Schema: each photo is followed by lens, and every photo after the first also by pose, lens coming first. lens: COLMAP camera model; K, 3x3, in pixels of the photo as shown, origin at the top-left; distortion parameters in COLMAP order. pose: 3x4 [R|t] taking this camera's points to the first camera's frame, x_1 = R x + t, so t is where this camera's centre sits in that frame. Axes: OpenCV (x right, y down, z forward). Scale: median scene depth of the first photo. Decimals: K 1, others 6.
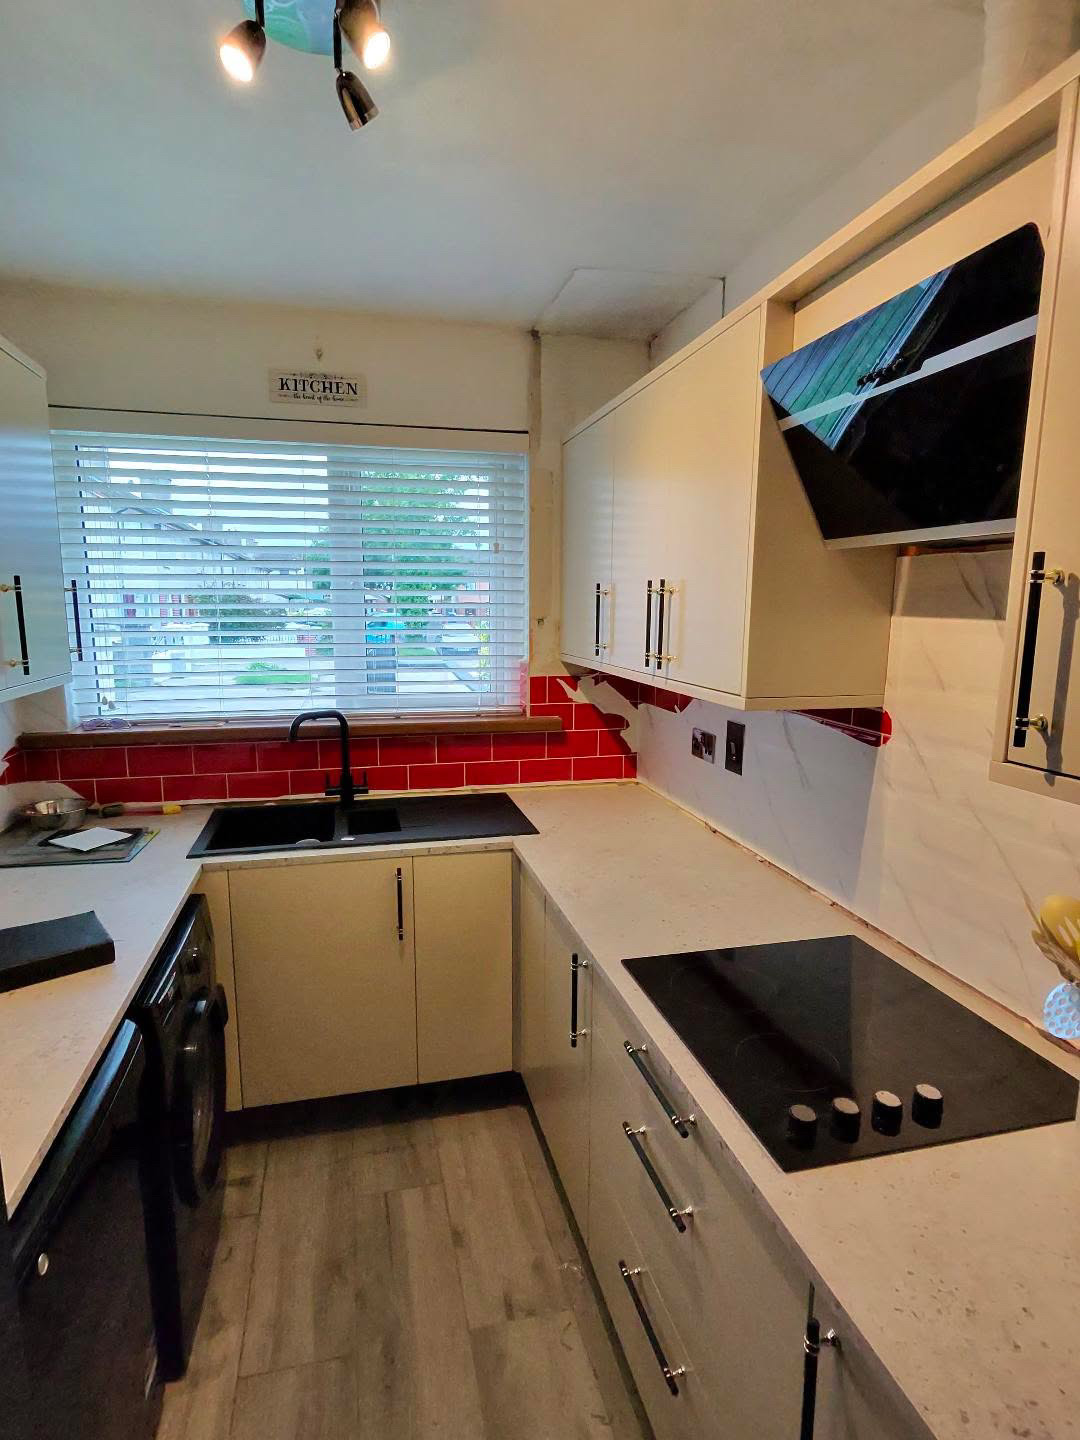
lens RADIAL K [[784.0, 0, 531.1], [0, 784.0, 736.2], [0, 0, 1]] dist [0.000341, 0.002409]
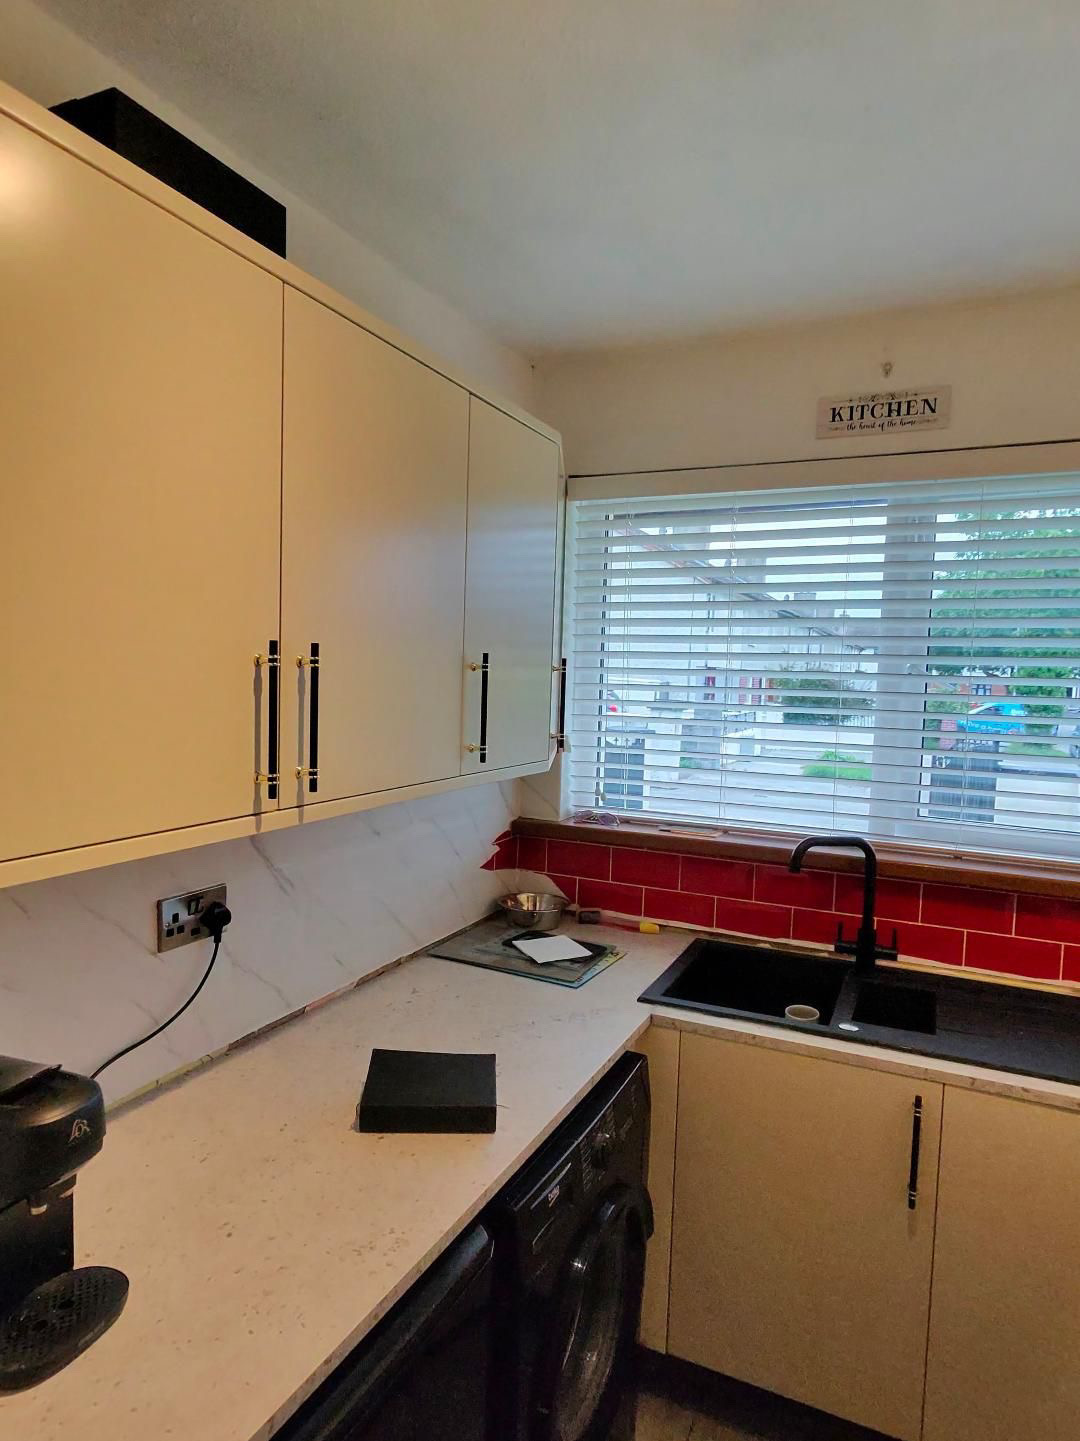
lens RADIAL K [[872.8, 0, 524.1], [0, 872.8, 737.4], [0, 0, 1]] dist [-0.001800, -0.000033]
pose [[0.775461, 0.065317, -0.628008, 0.013147], [-0.132409, 0.989341, -0.060600, -0.039644], [0.617356, 0.130146, 0.775843, 0.192084]]
